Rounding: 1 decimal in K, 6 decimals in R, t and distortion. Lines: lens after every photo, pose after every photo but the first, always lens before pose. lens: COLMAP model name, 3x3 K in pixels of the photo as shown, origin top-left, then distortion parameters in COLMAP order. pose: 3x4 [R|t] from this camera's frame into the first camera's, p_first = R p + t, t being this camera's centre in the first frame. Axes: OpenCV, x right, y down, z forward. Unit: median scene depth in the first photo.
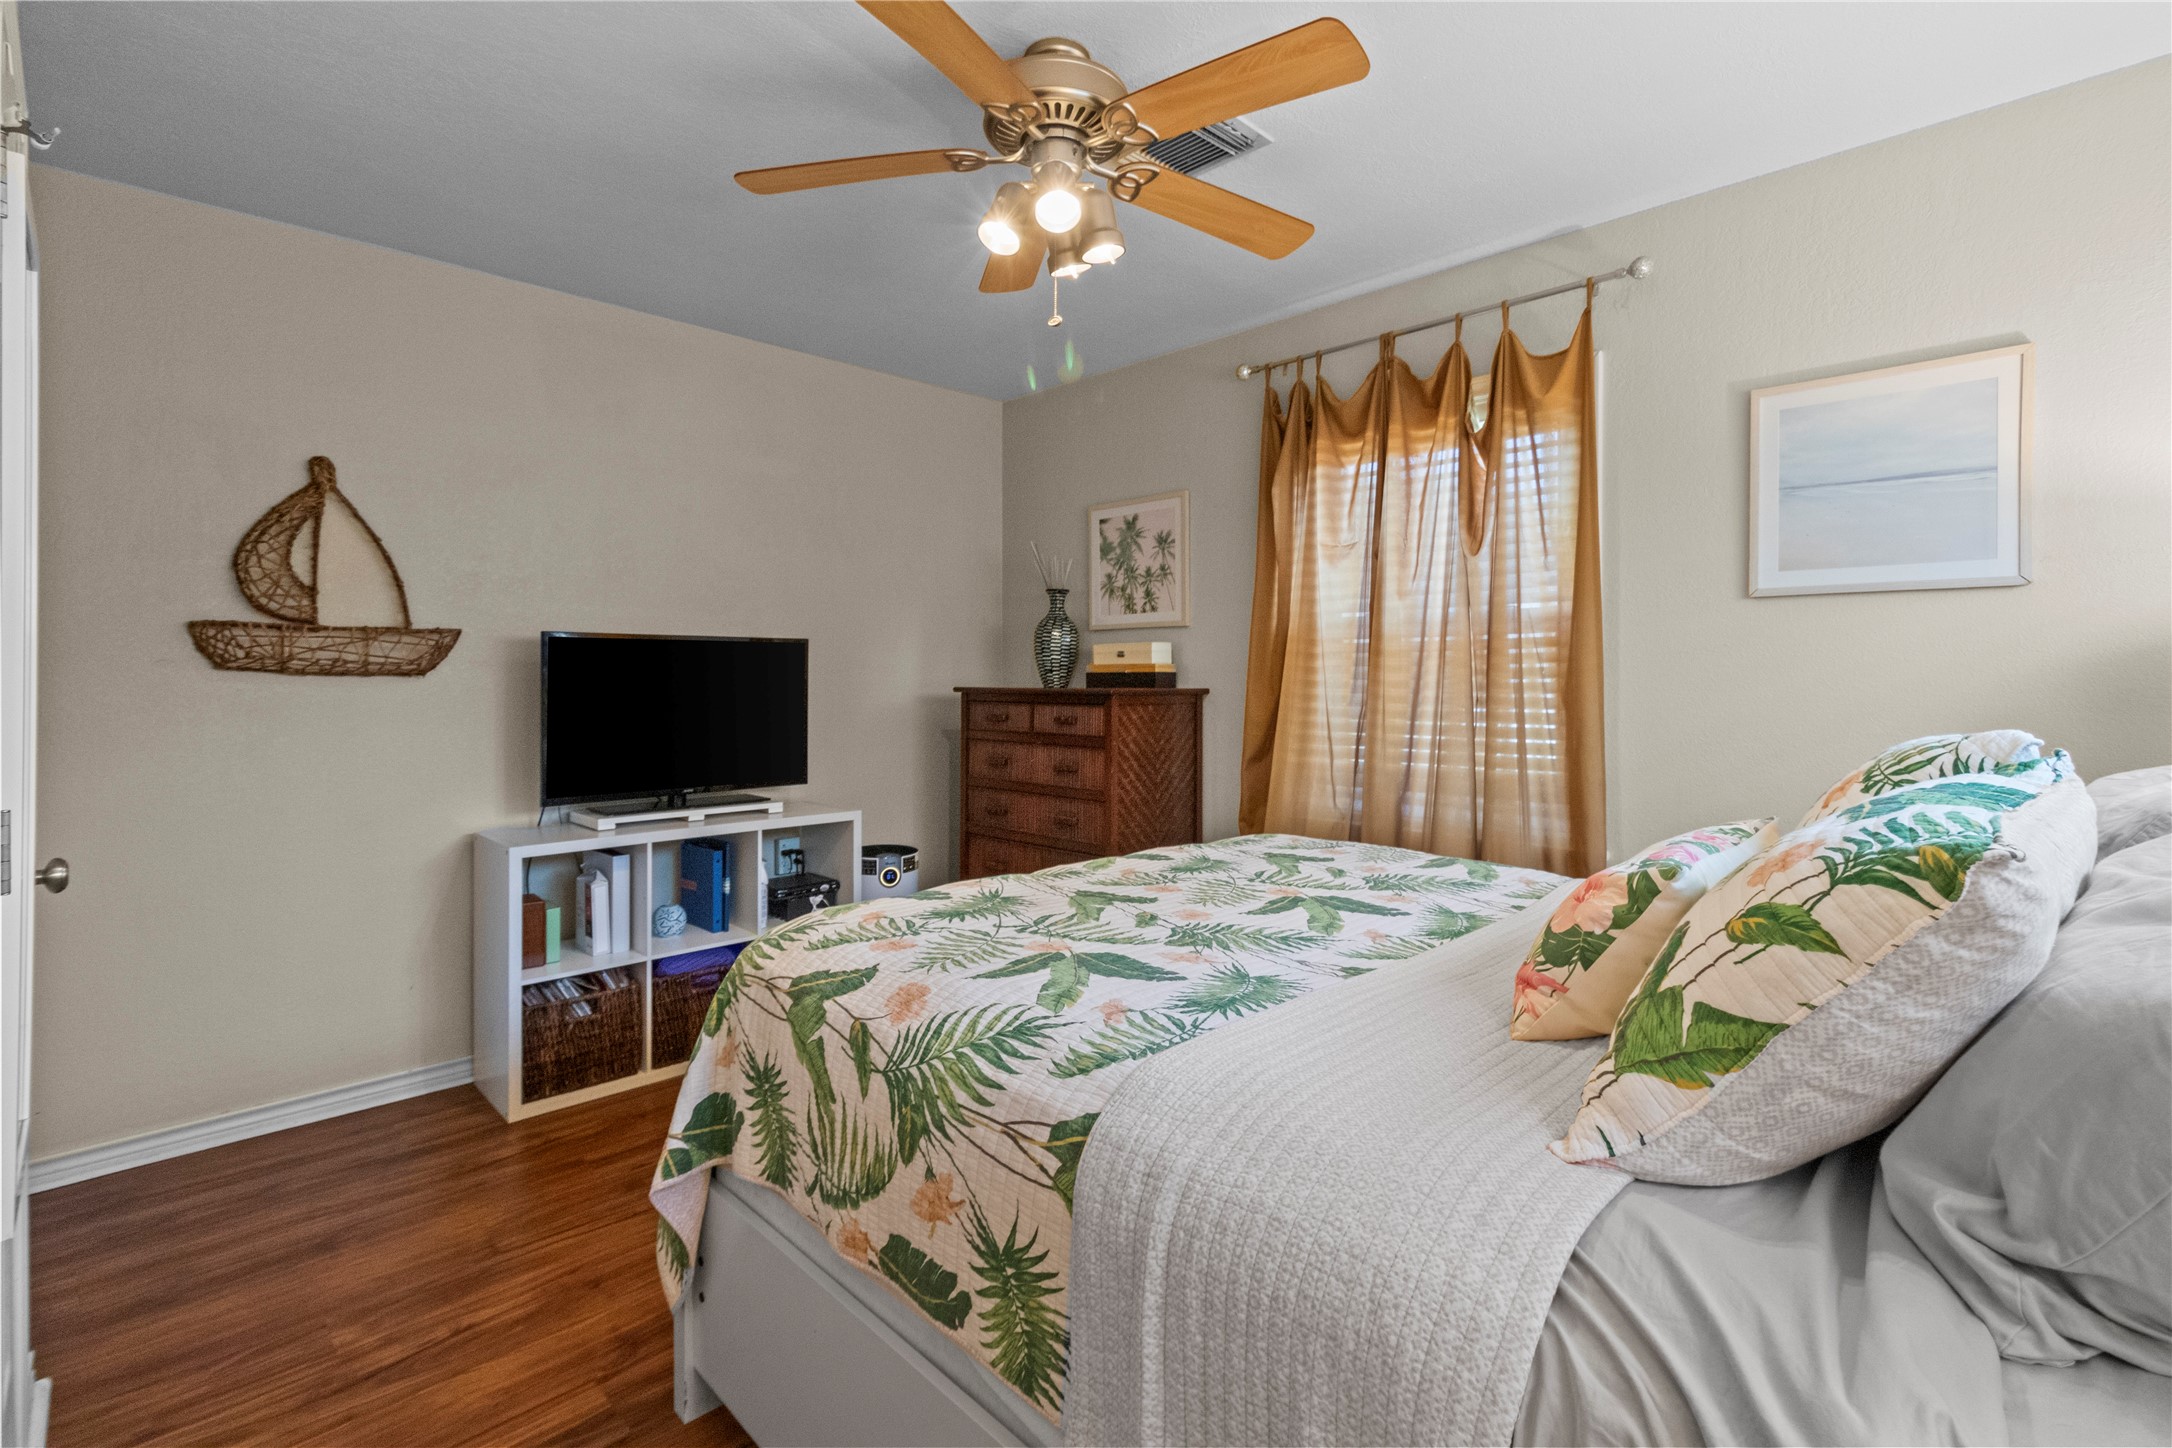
lens RADIAL K [[997.7, 0, 1085.4], [0, 997.7, 682.0], [0, 0, 1]] dist [0.001438, -0.000057]
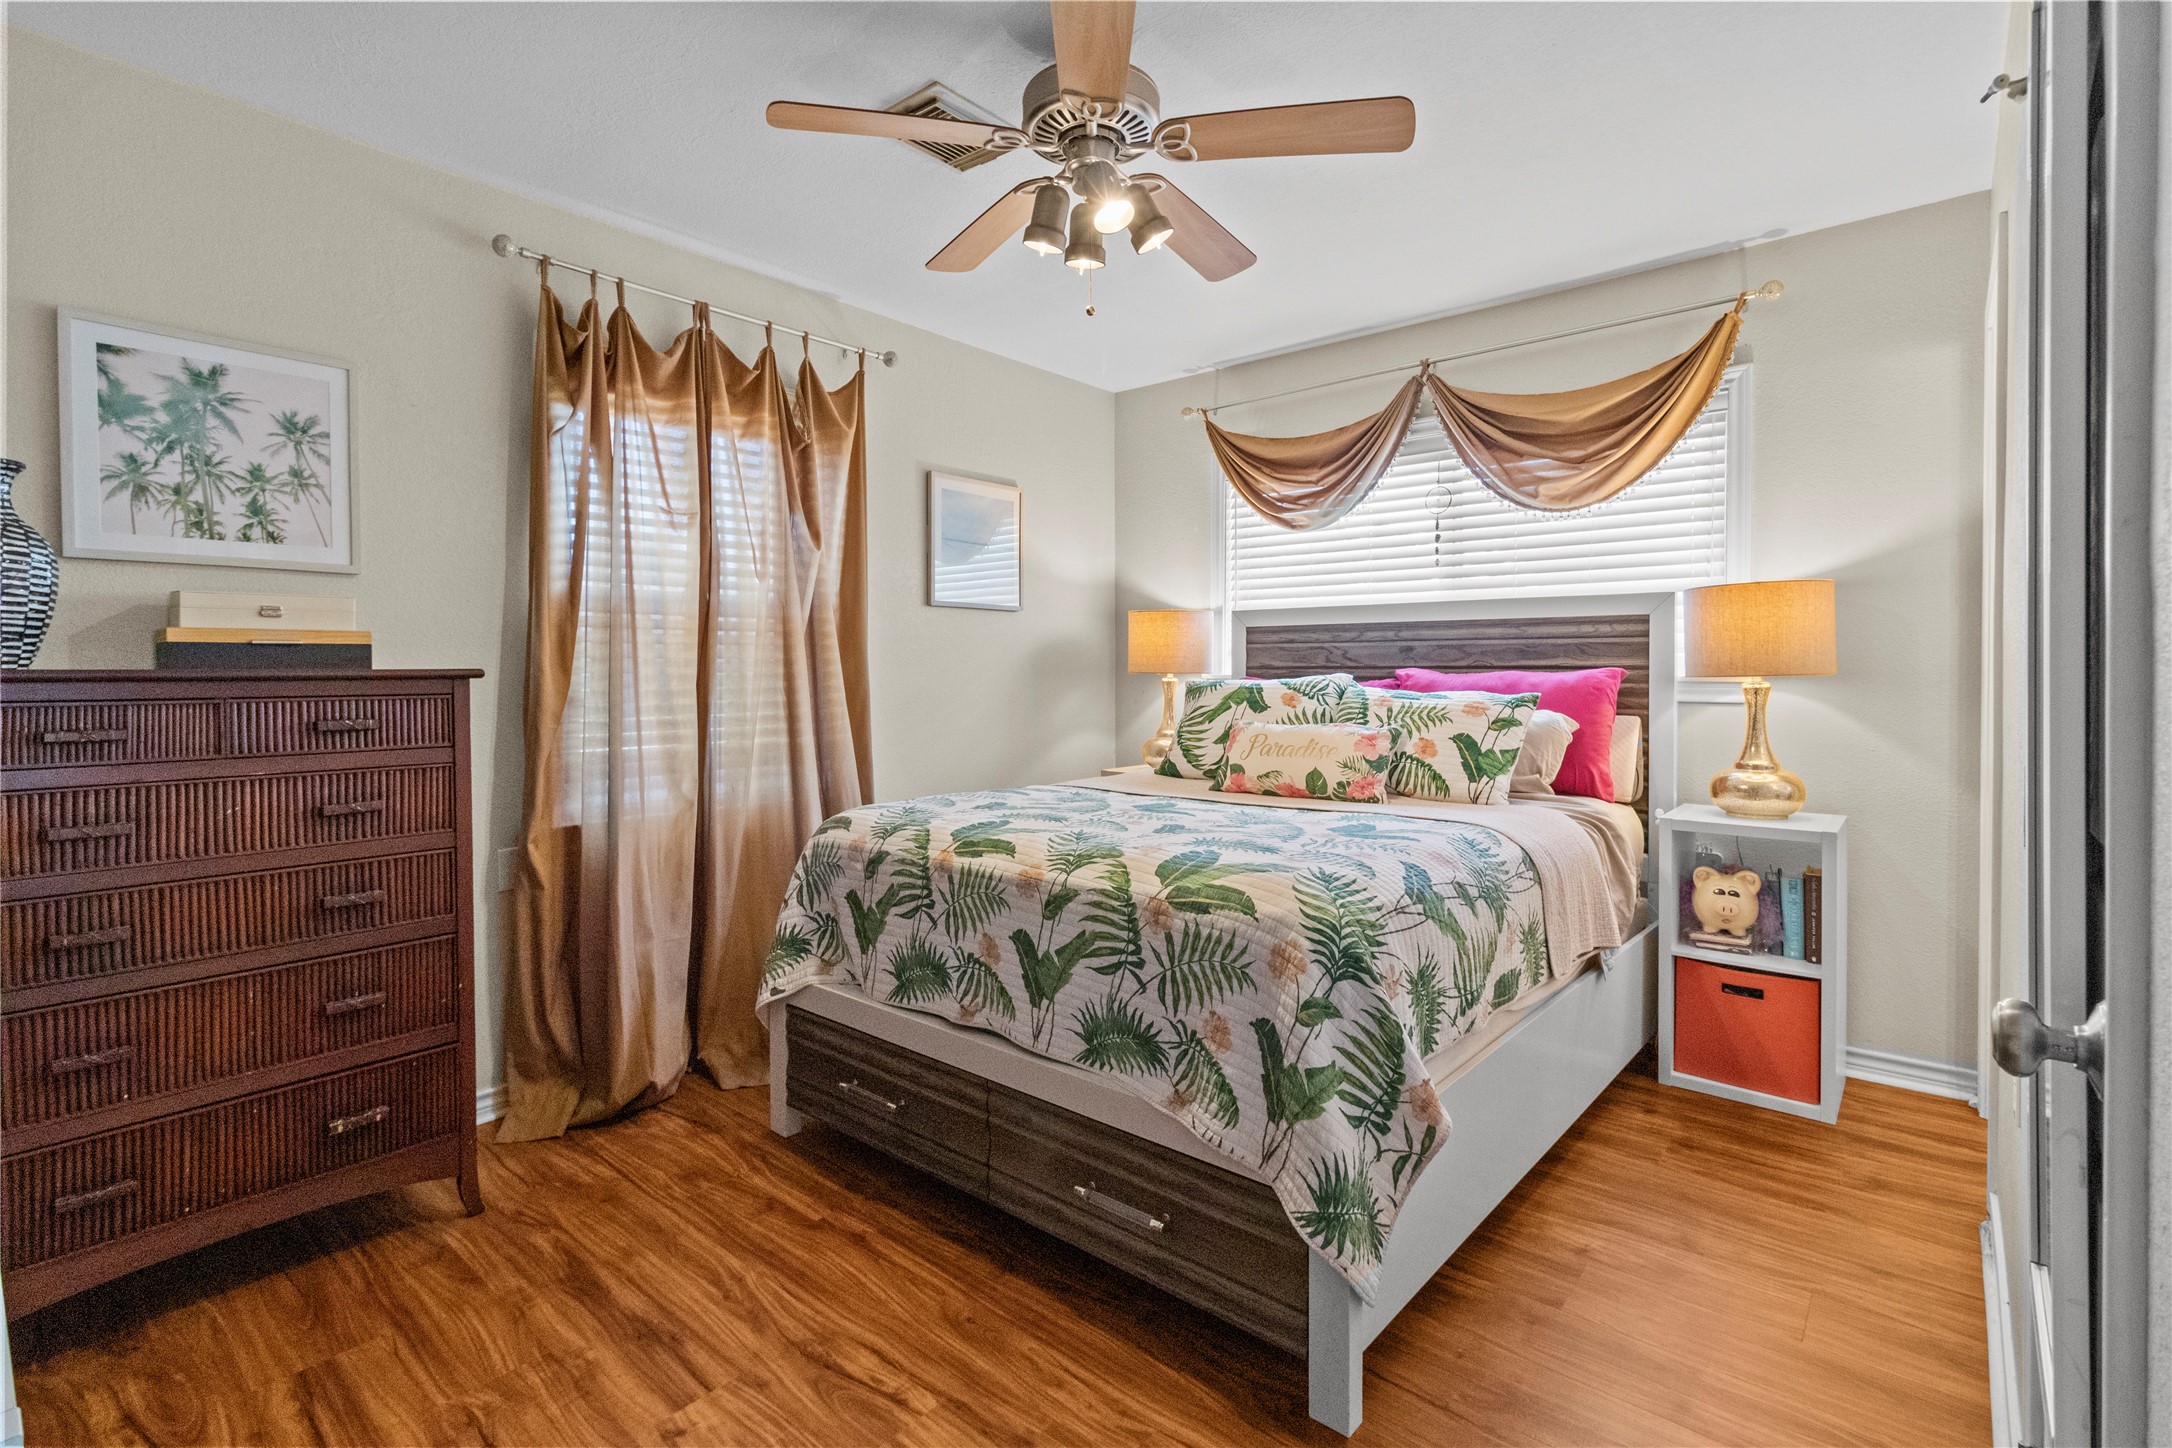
lens RADIAL K [[997.7, 0, 1099.2], [0, 997.7, 674.4], [0, 0, 1]] dist [0.001438, -0.000057]
pose [[-0.079163, -0.014885, 0.996751, -0.580904], [-0.001964, 0.999889, 0.014776, -0.001027], [-0.996860, -0.000788, -0.079184, 0.565617]]
